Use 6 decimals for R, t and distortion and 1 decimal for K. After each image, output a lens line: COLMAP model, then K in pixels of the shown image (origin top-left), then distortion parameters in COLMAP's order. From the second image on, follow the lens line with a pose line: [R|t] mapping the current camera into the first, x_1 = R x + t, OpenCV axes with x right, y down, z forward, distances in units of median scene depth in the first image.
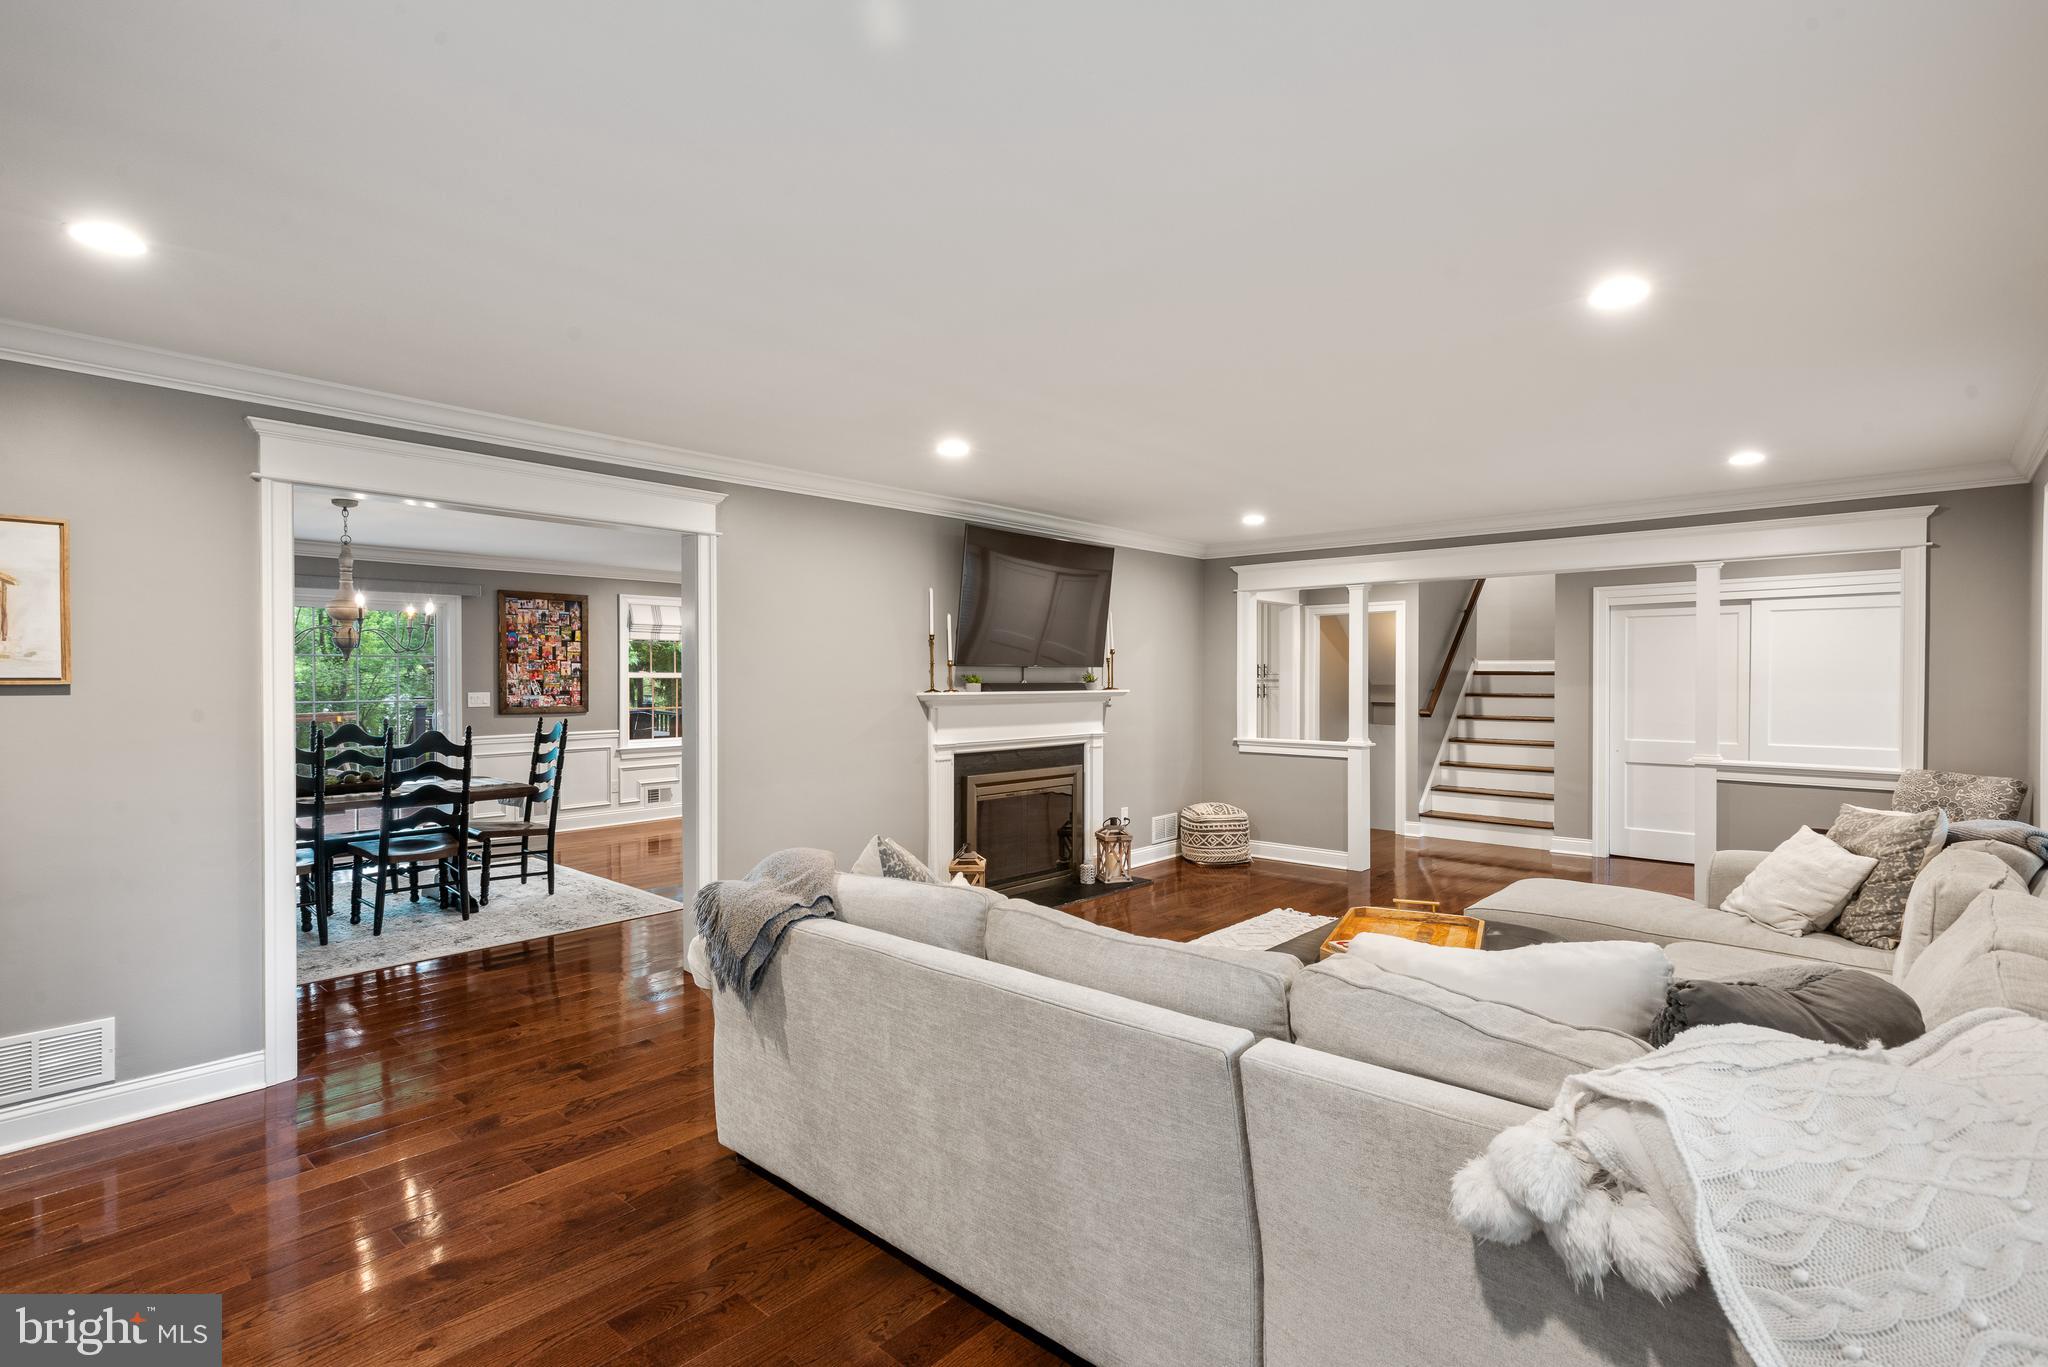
lens RADIAL K [[985.2, 0, 1022.6], [0, 985.2, 687.2], [0, 0, 1]] dist [0.024607, -0.002523]
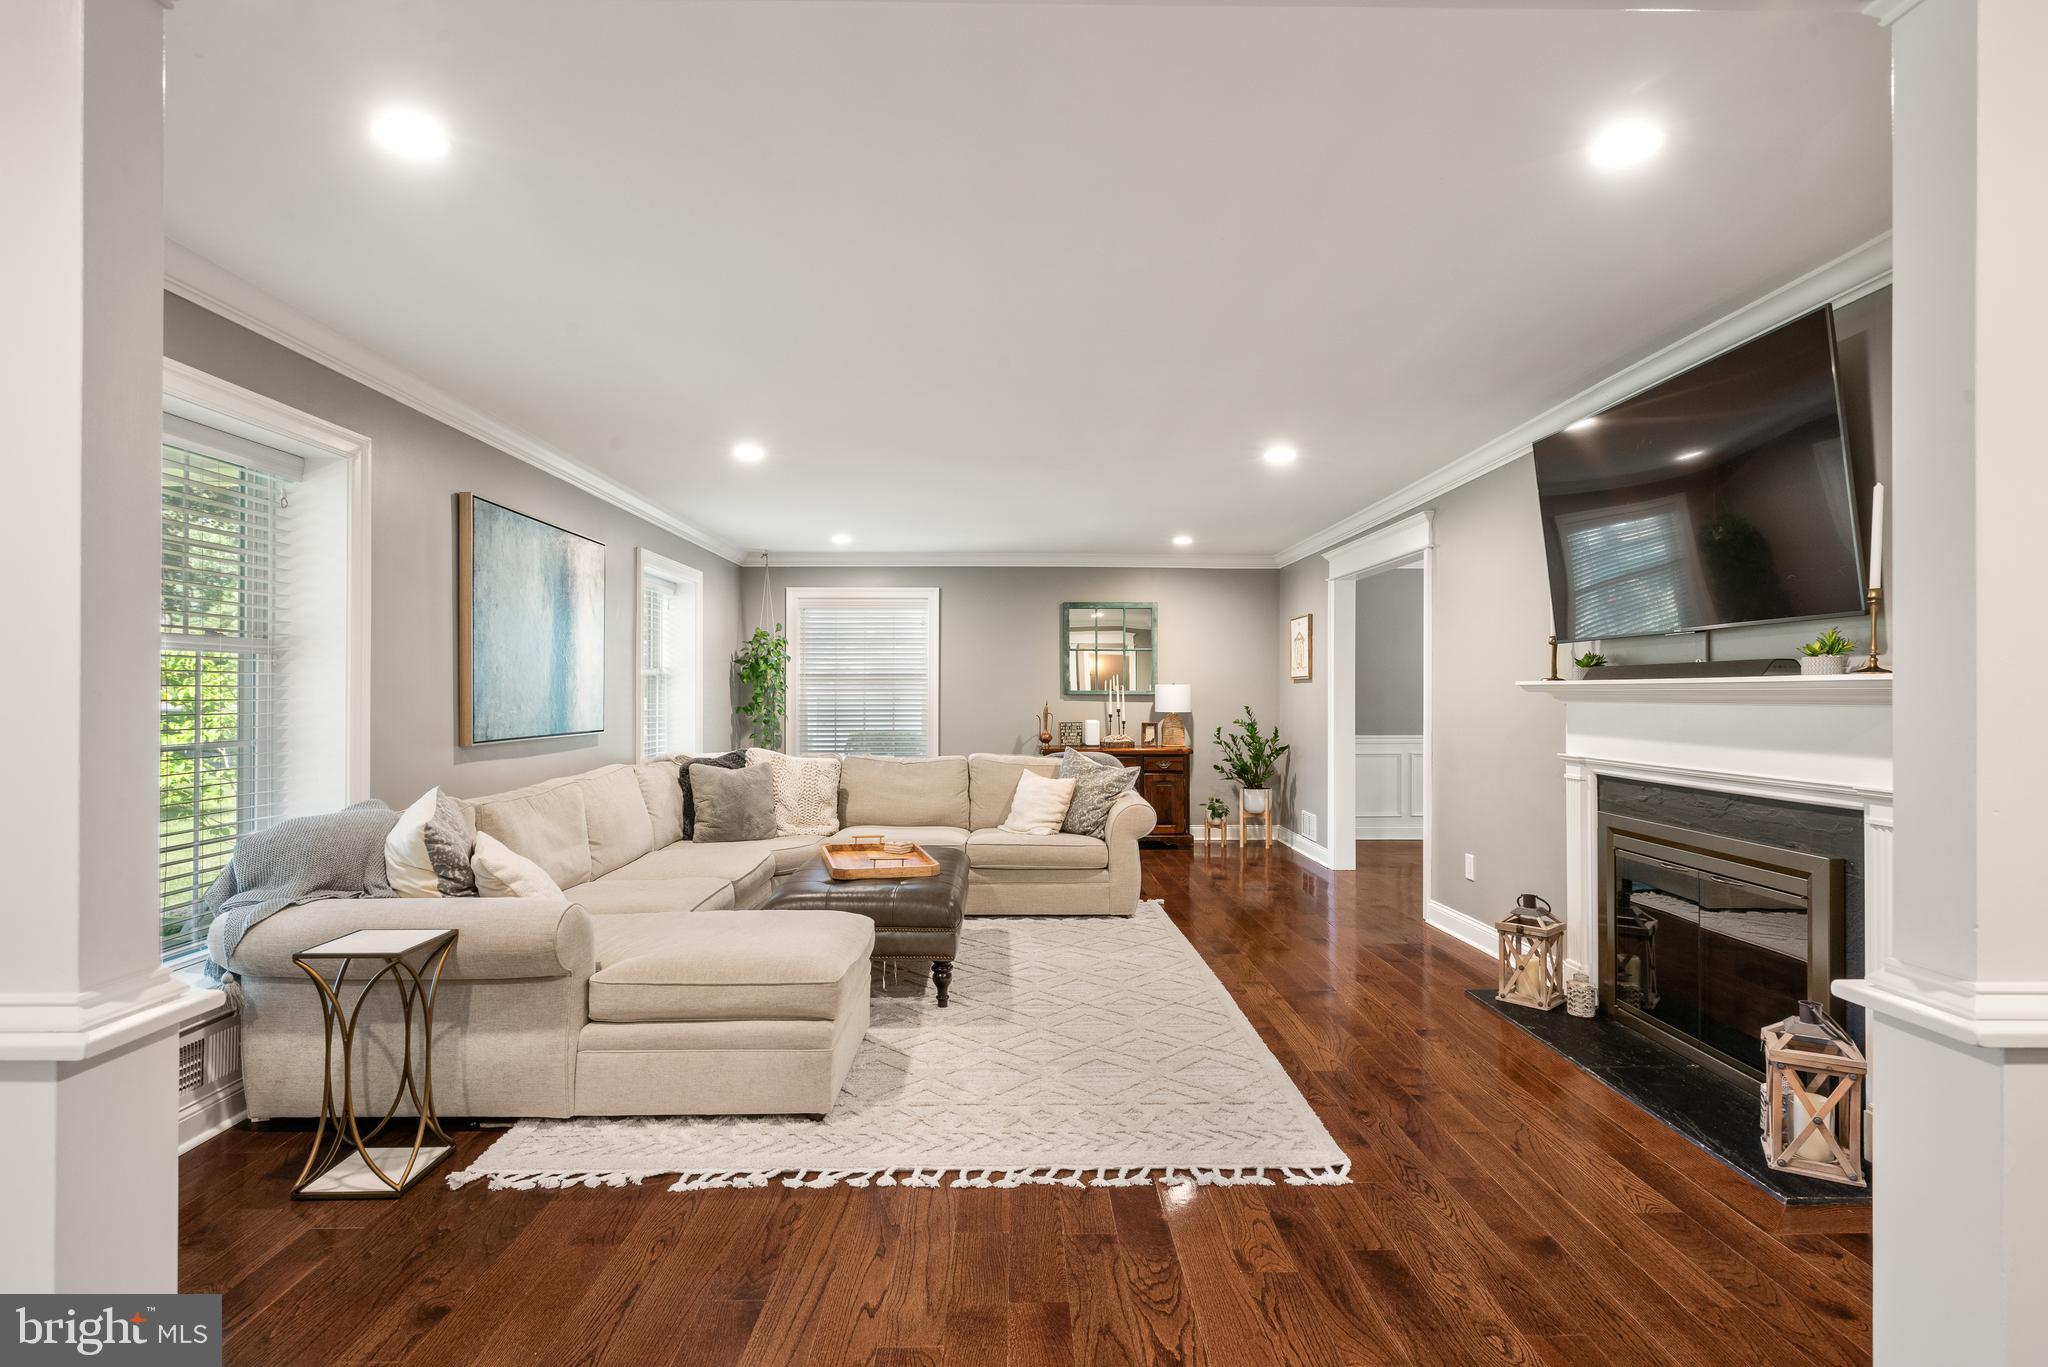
lens RADIAL K [[996.7, 0, 1036.0], [0, 996.7, 685.4], [0, 0, 1]] dist [0.002813, -0.000216]
pose [[-0.731311, -0.004656, -0.682028, 0.581162], [-0.006618, 0.999978, 0.000270, 0.009160], [0.682012, 0.004711, -0.731326, 1.081846]]
